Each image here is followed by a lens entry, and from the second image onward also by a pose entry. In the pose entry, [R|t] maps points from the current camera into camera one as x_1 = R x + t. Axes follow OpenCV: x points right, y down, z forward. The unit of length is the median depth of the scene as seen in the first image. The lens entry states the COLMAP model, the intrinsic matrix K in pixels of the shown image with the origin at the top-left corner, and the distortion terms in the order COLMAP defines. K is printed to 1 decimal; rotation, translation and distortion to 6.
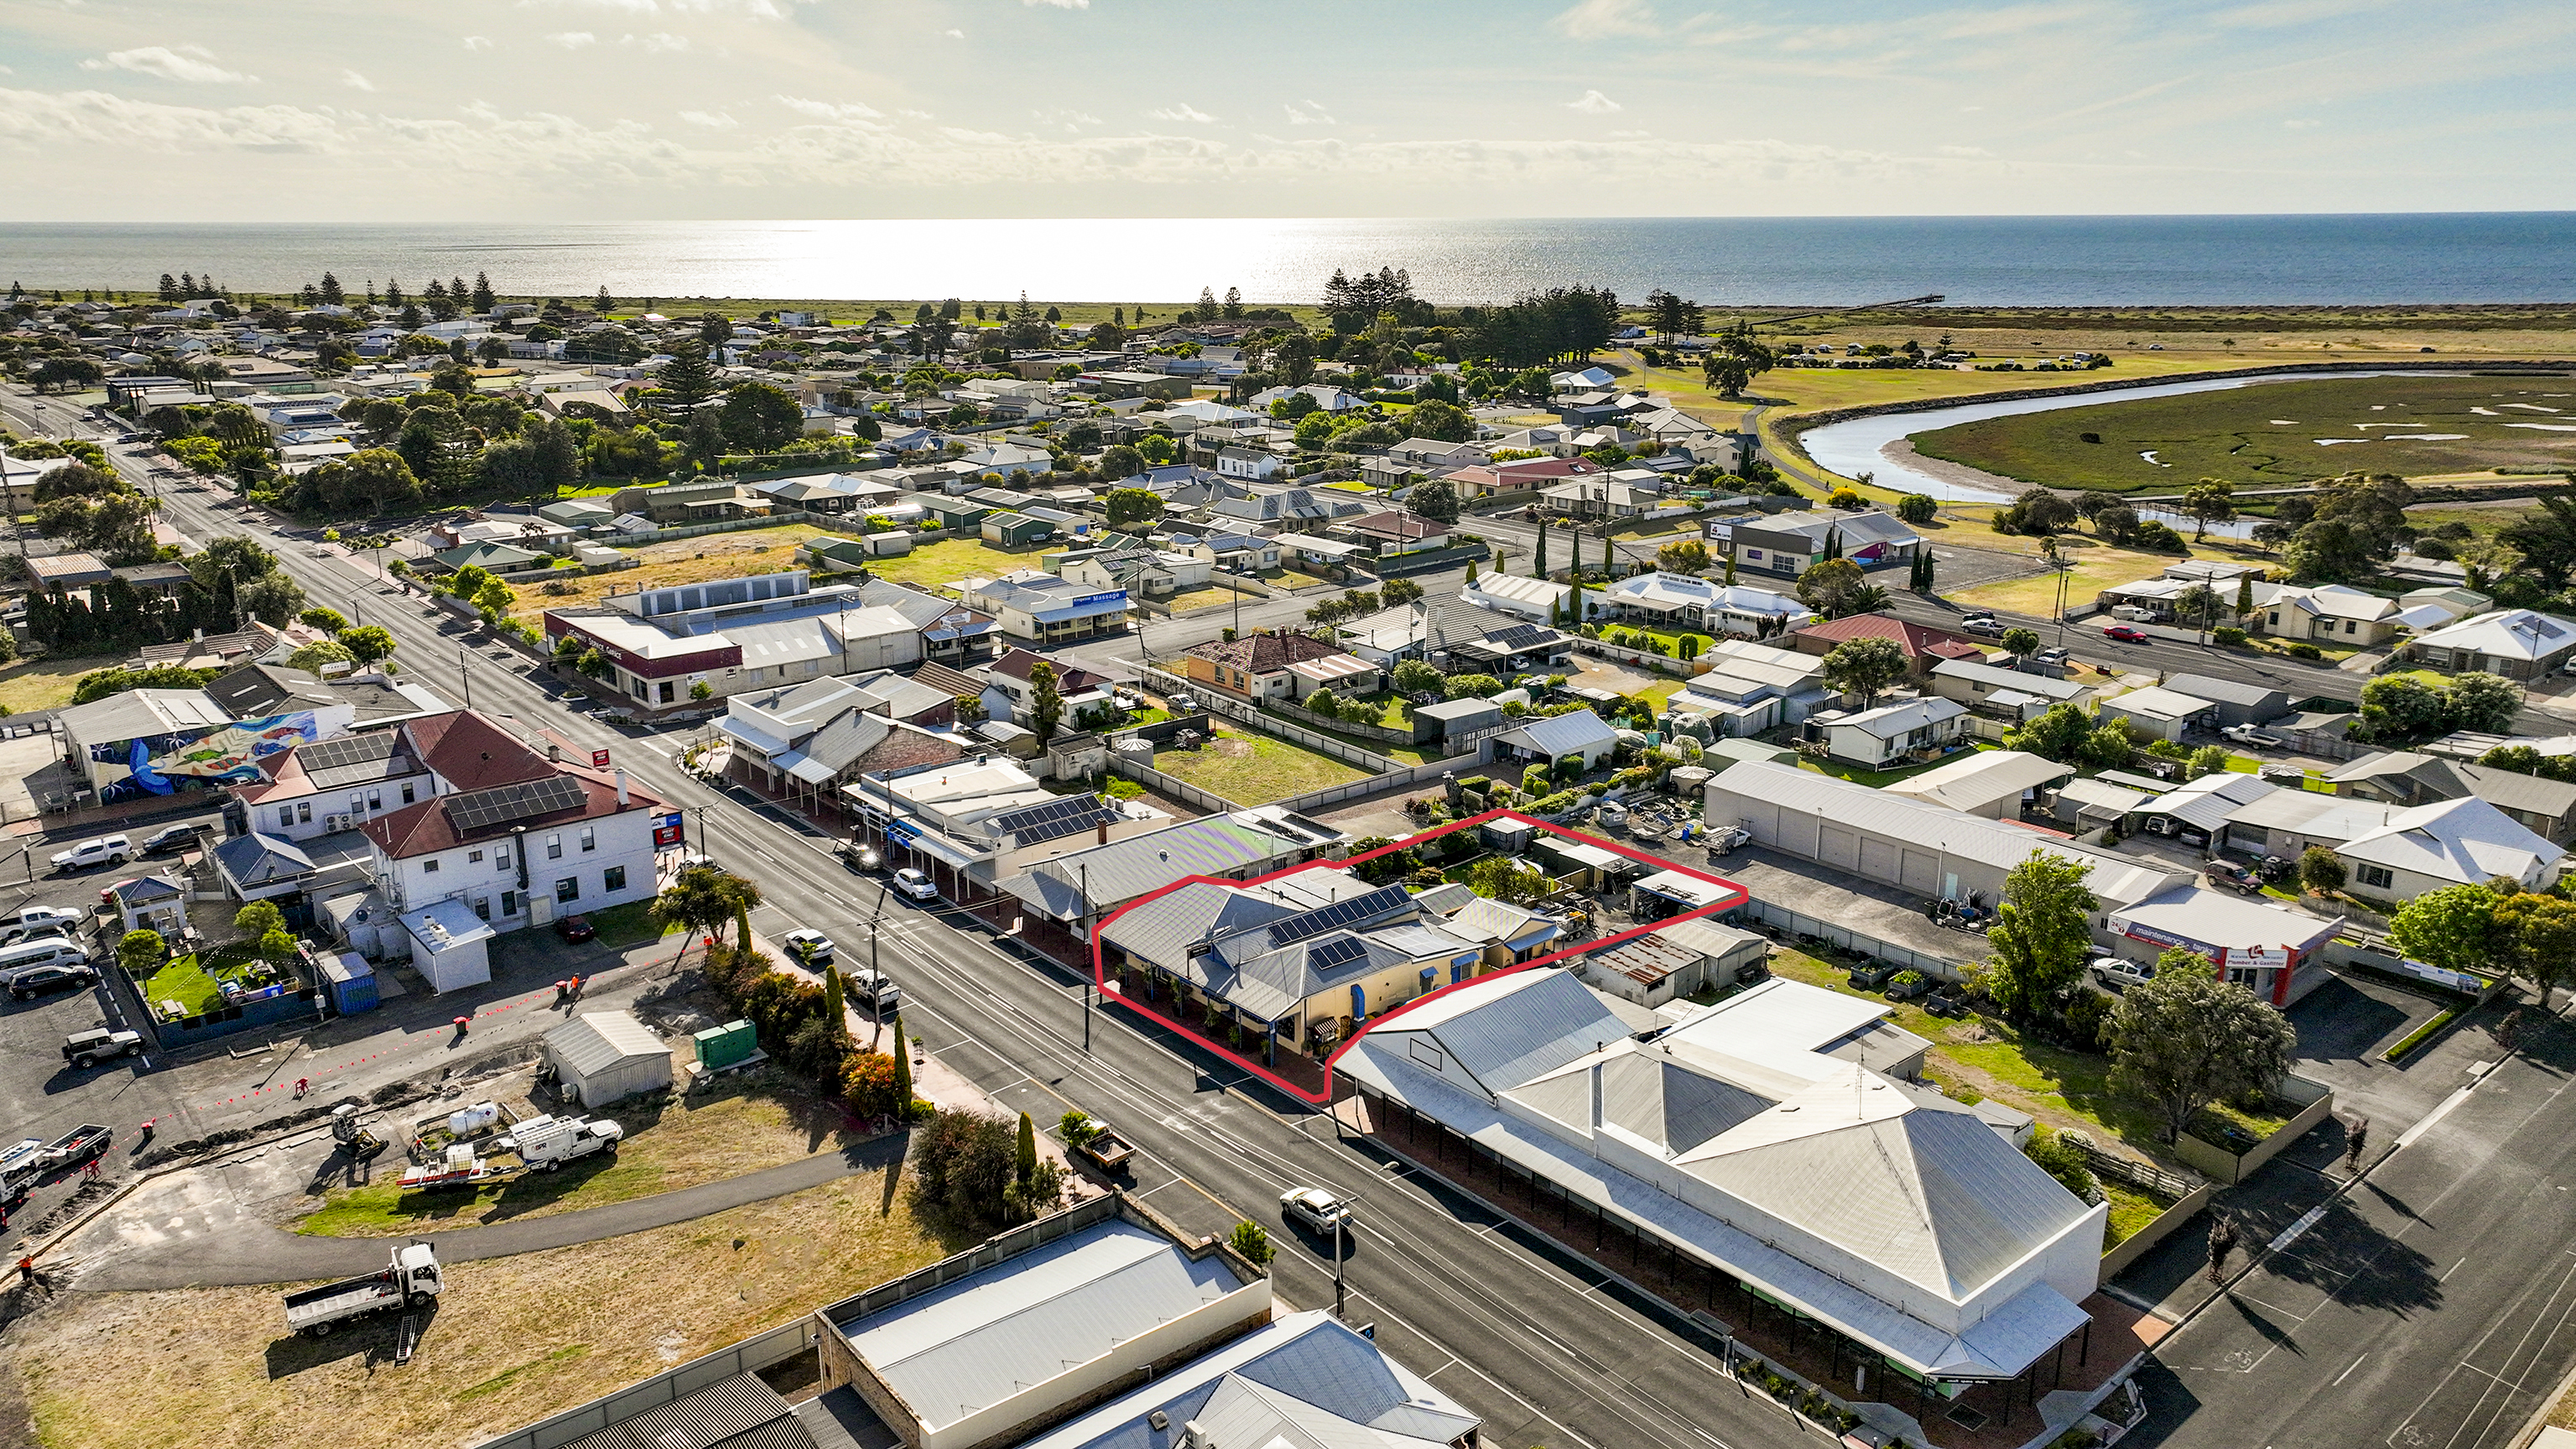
lens RADIAL K [[1813.4, 0, 1292.6], [0, 1813.4, 730.5], [0, 0, 1]] dist [0.009221, 0.008500]
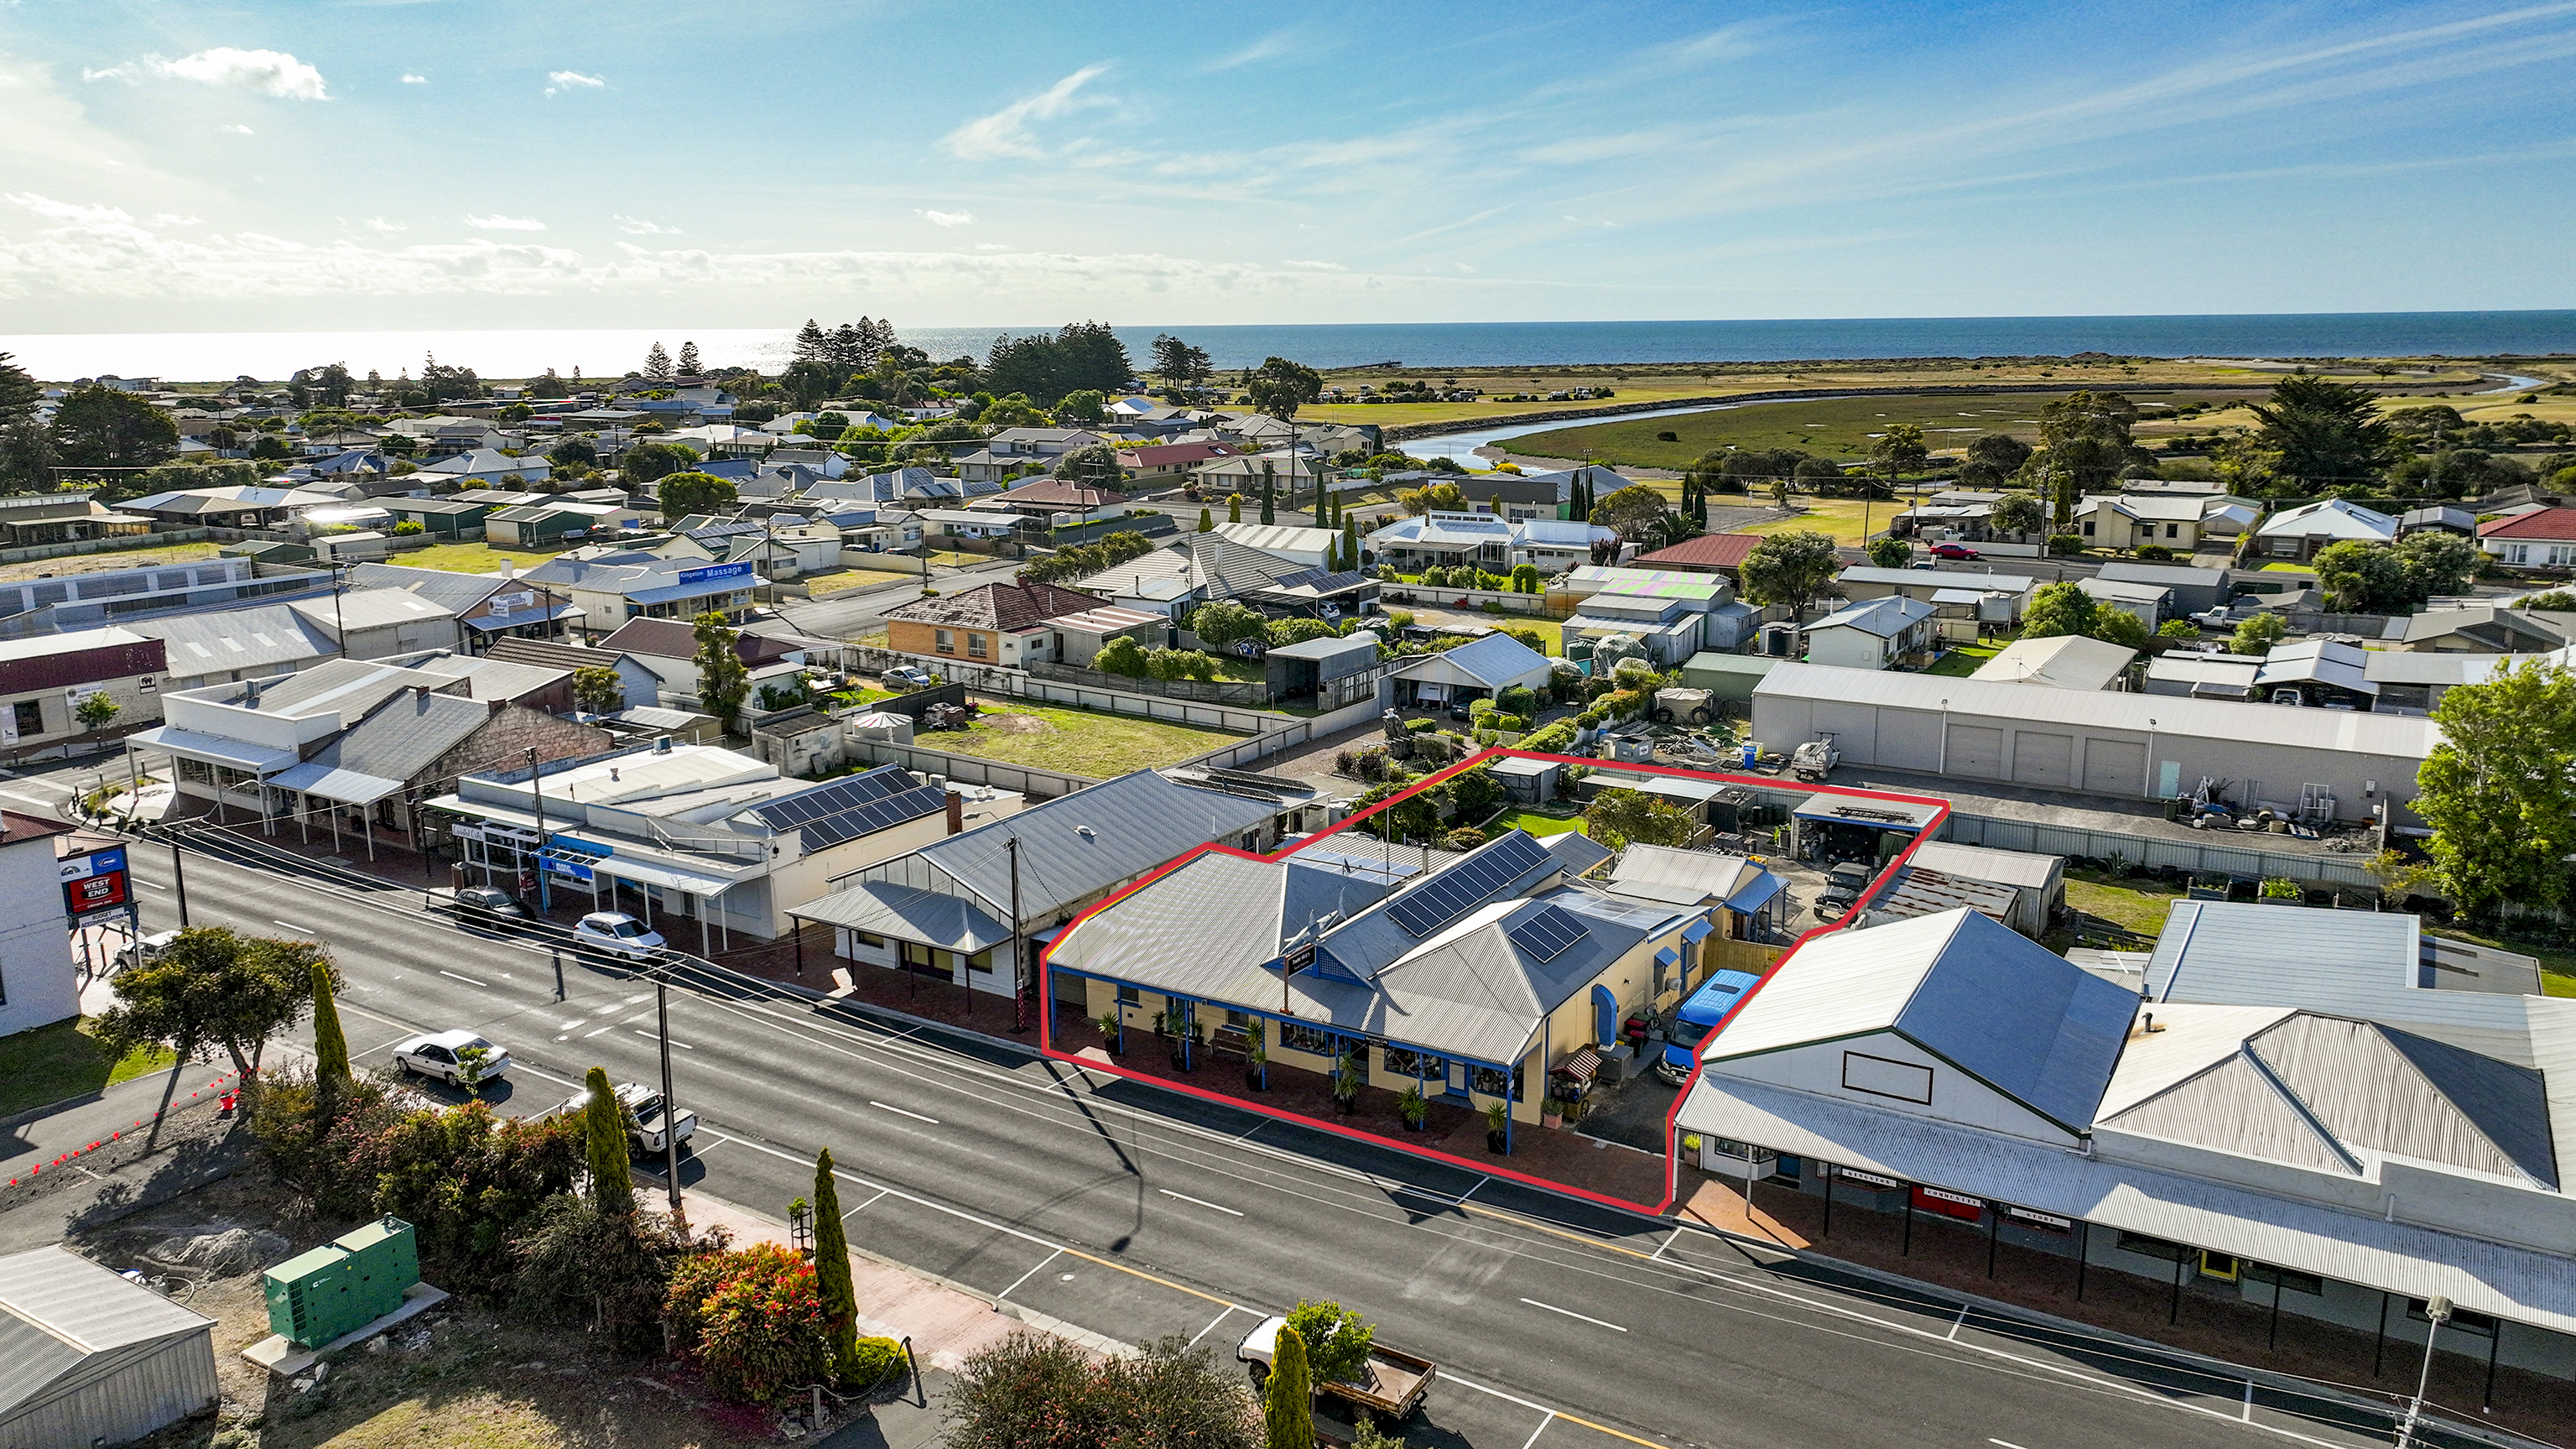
lens RADIAL K [[1813.4, 0, 1292.3], [0, 1813.4, 734.9], [0, 0, 1]] dist [0.009221, 0.008500]
pose [[0.951232, -0.073963, 0.299478, -0.144840], [0.090564, 0.995008, -0.041920, 0.054126], [-0.294882, 0.066998, 0.953182, 0.340209]]
